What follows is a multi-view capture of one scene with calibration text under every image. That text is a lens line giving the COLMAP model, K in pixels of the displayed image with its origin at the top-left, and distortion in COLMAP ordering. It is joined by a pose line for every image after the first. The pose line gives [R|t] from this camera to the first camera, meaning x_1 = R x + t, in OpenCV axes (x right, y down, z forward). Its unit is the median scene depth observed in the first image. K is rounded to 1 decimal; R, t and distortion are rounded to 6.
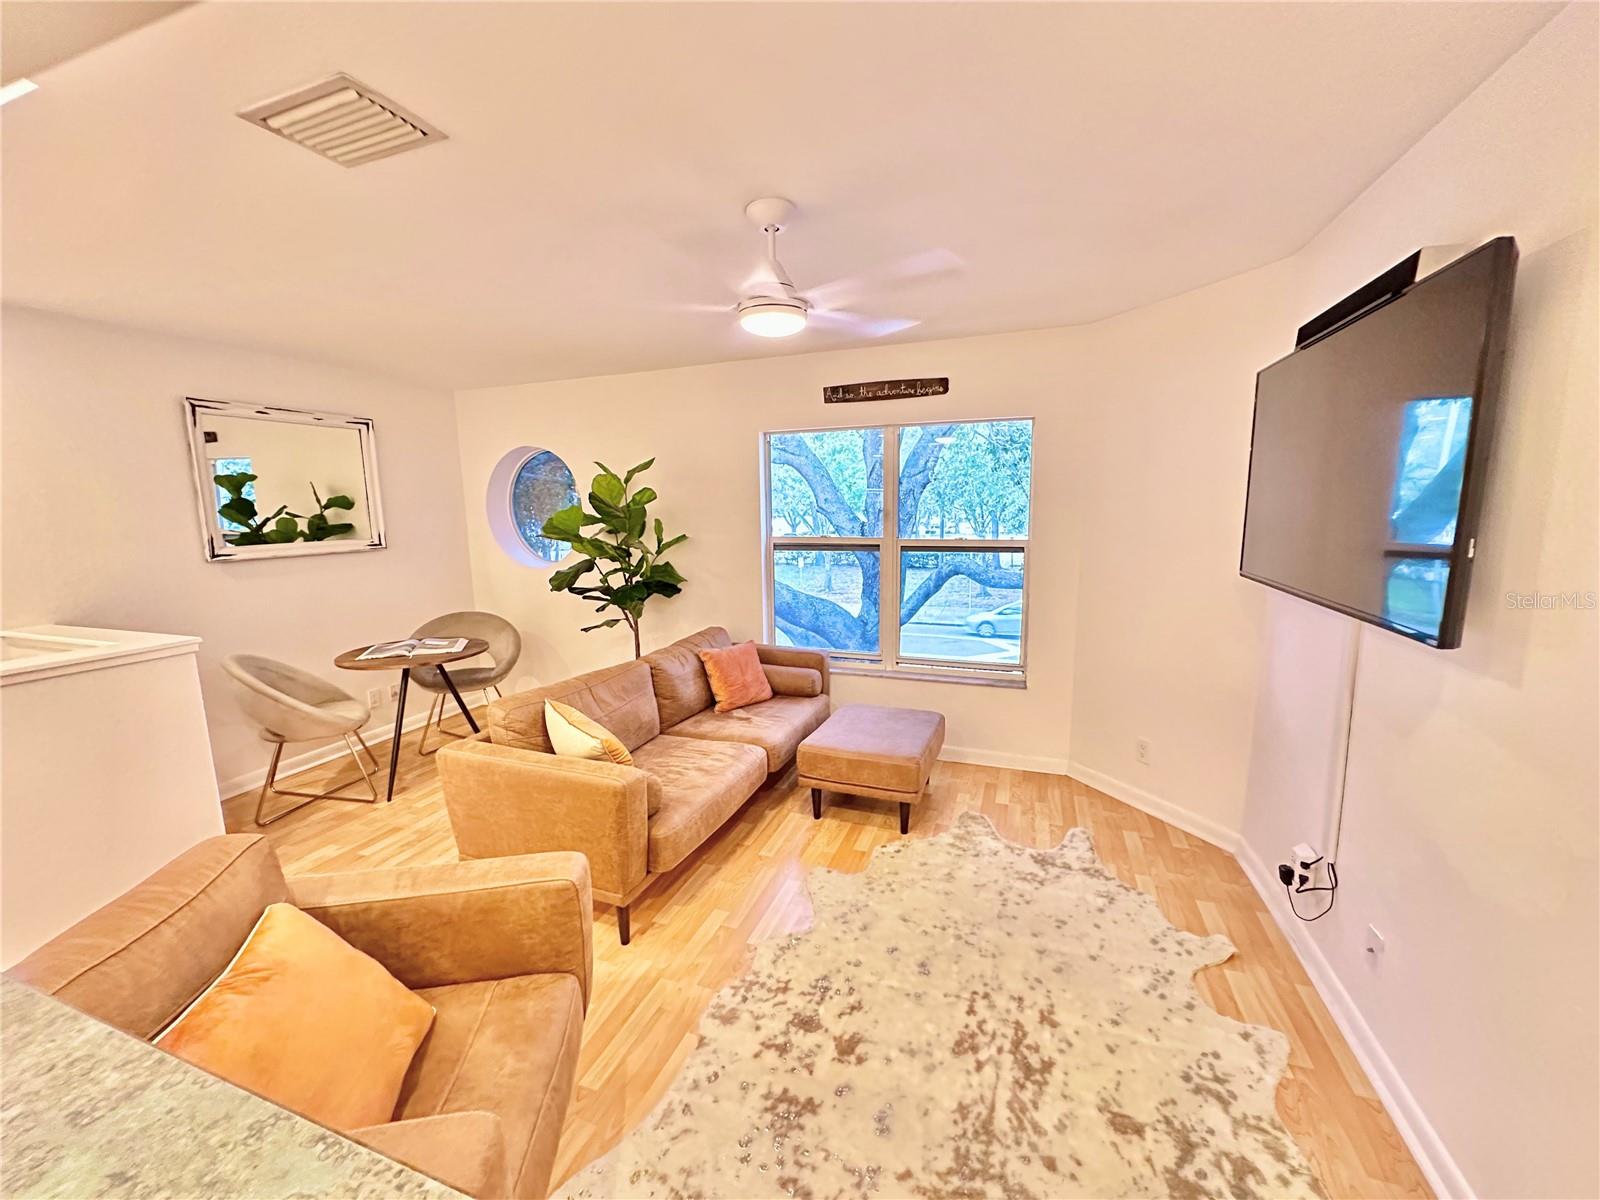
lens RADIAL K [[635.2, 0, 800.6], [0, 635.2, 598.8], [0, 0, 1]] dist [-0.000715, 0.000021]
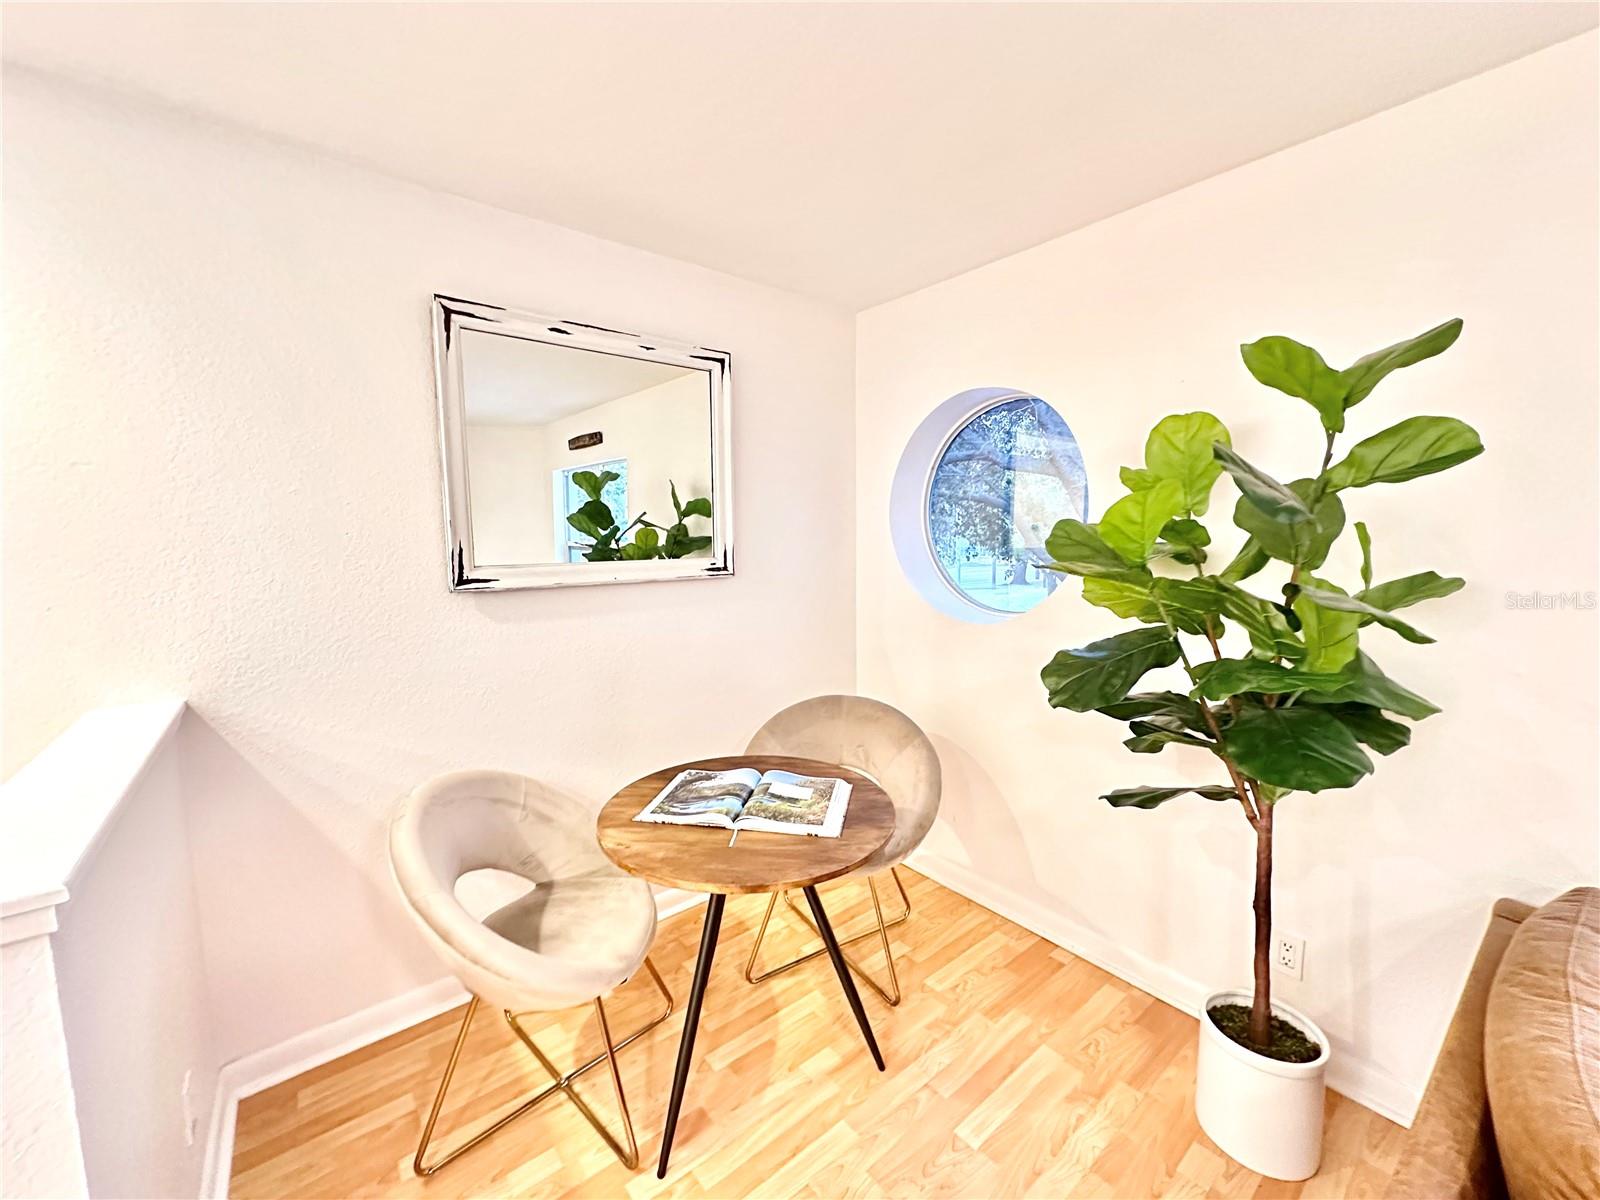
lens RADIAL K [[636.2, 0, 807.1], [0, 636.2, 597.0], [0, 0, 1]] dist [-0.011239, -0.000039]
pose [[0.862899, 0.059116, -0.501907, -0.312331], [-0.080243, 0.996563, -0.020581, -0.055159], [0.498965, 0.058034, 0.864677, 0.550646]]
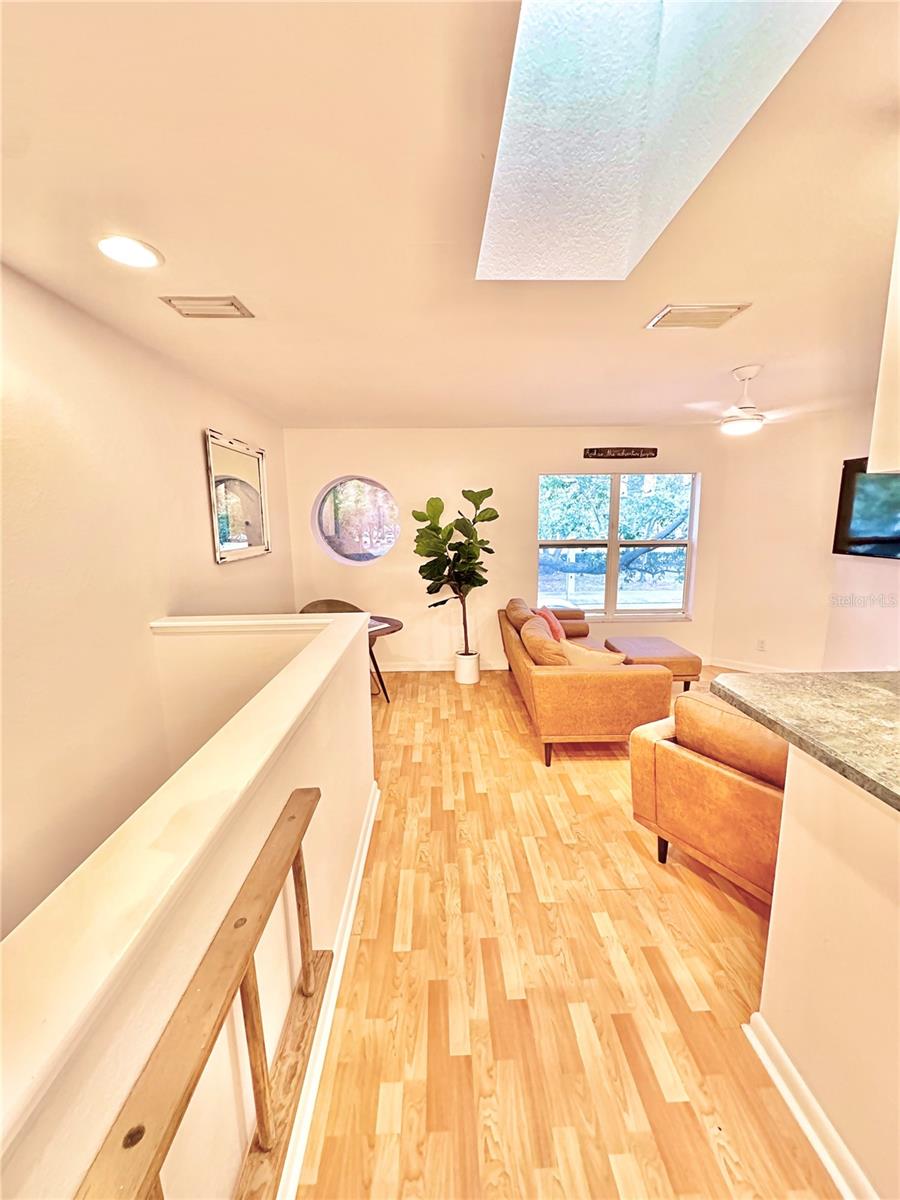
lens RADIAL K [[476.4, 0, 450.0], [0, 476.4, 600.0], [0, 0, 1]] dist [-0.000715, 0.000021]
pose [[0.927212, -0.056141, 0.370306, -0.701474], [0.050489, 0.998413, 0.024945, 0.010215], [-0.371119, -0.004433, 0.928575, -0.017519]]
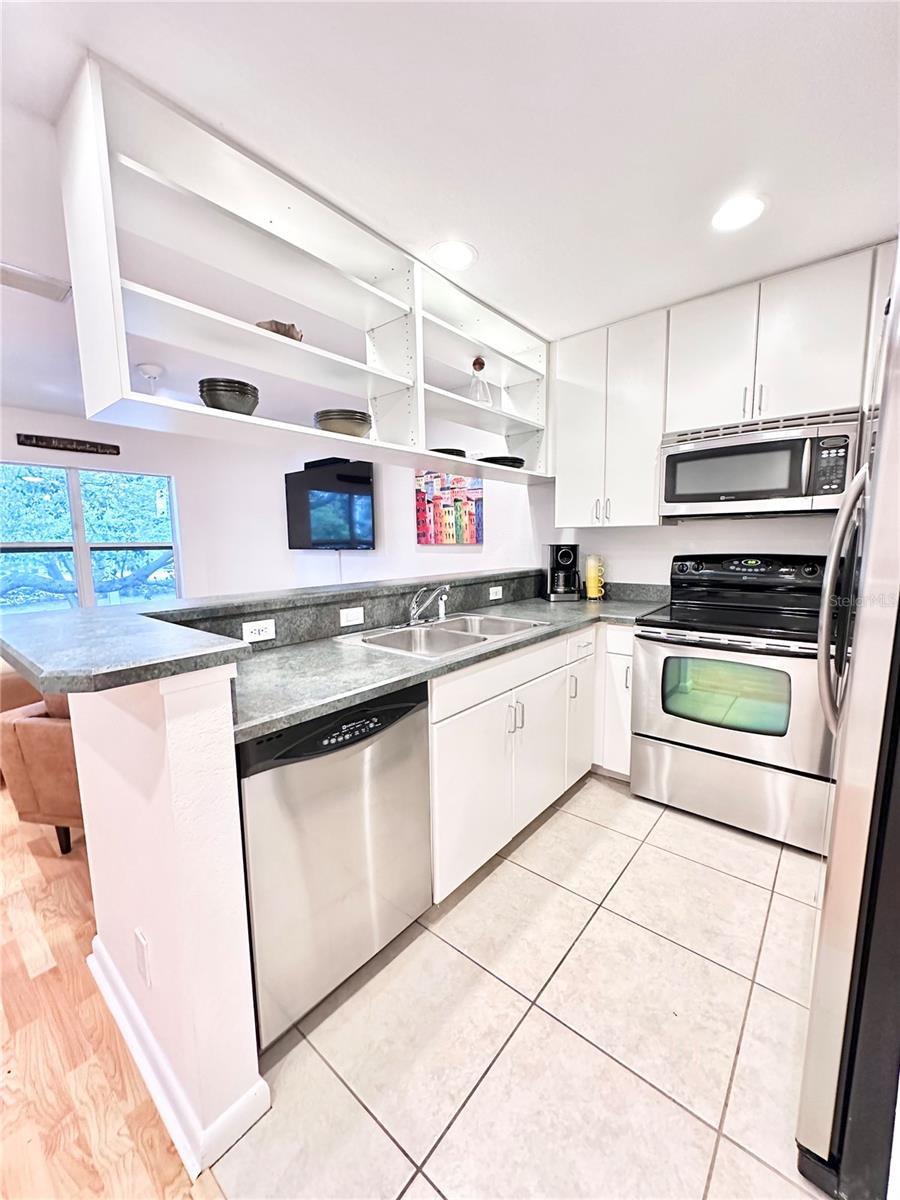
lens RADIAL K [[476.4, 0, 450.0], [0, 476.4, 600.0], [0, 0, 1]] dist [-0.000715, 0.000021]
pose [[0.341136, -0.105320, 0.934095, -0.597545], [0.150169, 0.987047, 0.056448, 0.101645], [-0.927941, 0.121016, 0.352534, -0.187674]]
